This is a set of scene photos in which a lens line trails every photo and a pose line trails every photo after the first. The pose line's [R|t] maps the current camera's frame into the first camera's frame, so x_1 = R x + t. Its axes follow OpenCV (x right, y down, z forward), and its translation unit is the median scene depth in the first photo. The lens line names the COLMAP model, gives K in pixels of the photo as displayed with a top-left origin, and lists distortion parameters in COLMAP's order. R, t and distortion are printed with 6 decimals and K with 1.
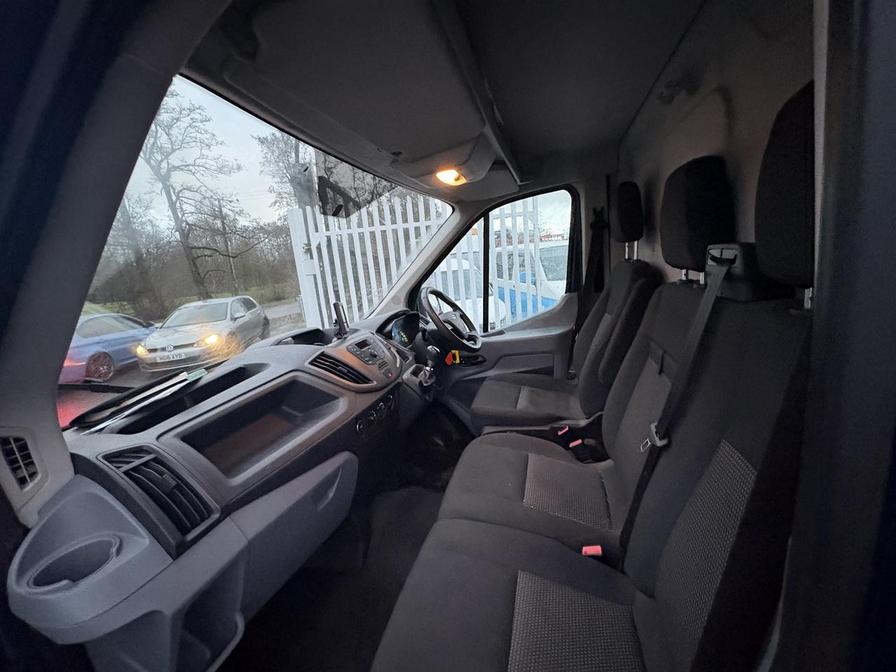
lens RADIAL K [[357.9, 0, 447.9], [0, 357.9, 336.8], [0, 0, 1]] dist [-0.000931, 0.000292]
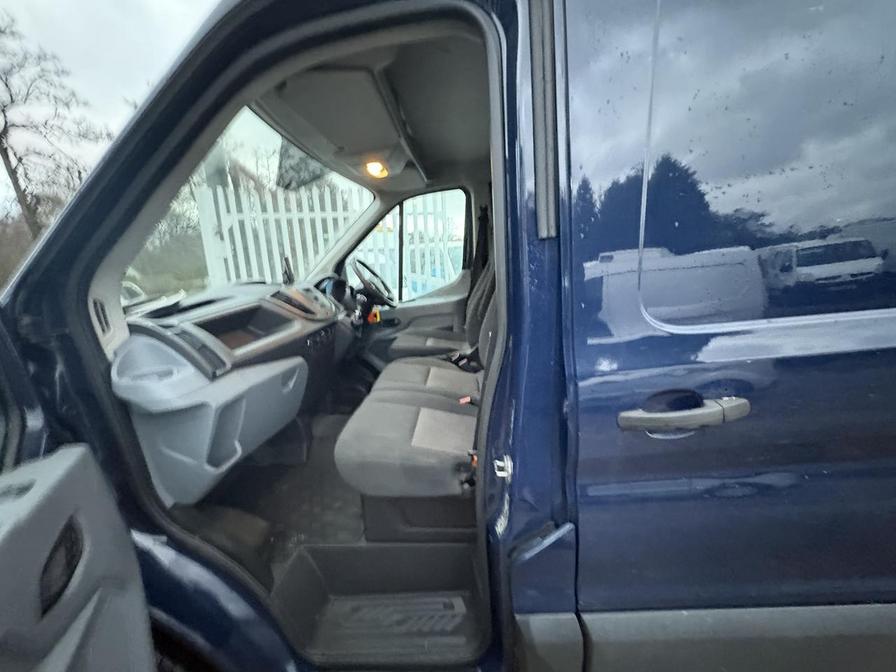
lens RADIAL K [[358.1, 0, 448.5], [0, 358.1, 337.6], [0, 0, 1]] dist [-0.000465, 0.000351]
pose [[0.970912, 0.001311, 0.239435, -0.033477], [-0.000315, 0.999991, -0.004196, 0.139789], [-0.239438, 0.003998, 0.970903, -0.277077]]
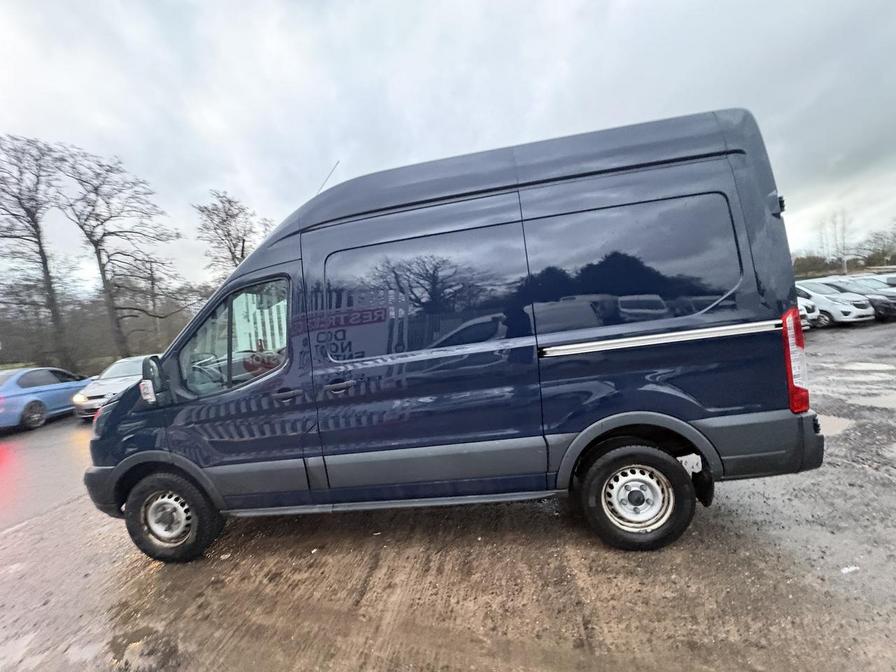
lens RADIAL K [[357.9, 0, 447.9], [0, 357.9, 336.8], [0, 0, 1]] dist [-0.000931, 0.000292]
pose [[0.987082, 0.004597, 0.160152, 0.476741], [0.023017, 0.985151, -0.170140, 0.273871], [-0.158557, 0.171628, 0.972319, -1.359817]]
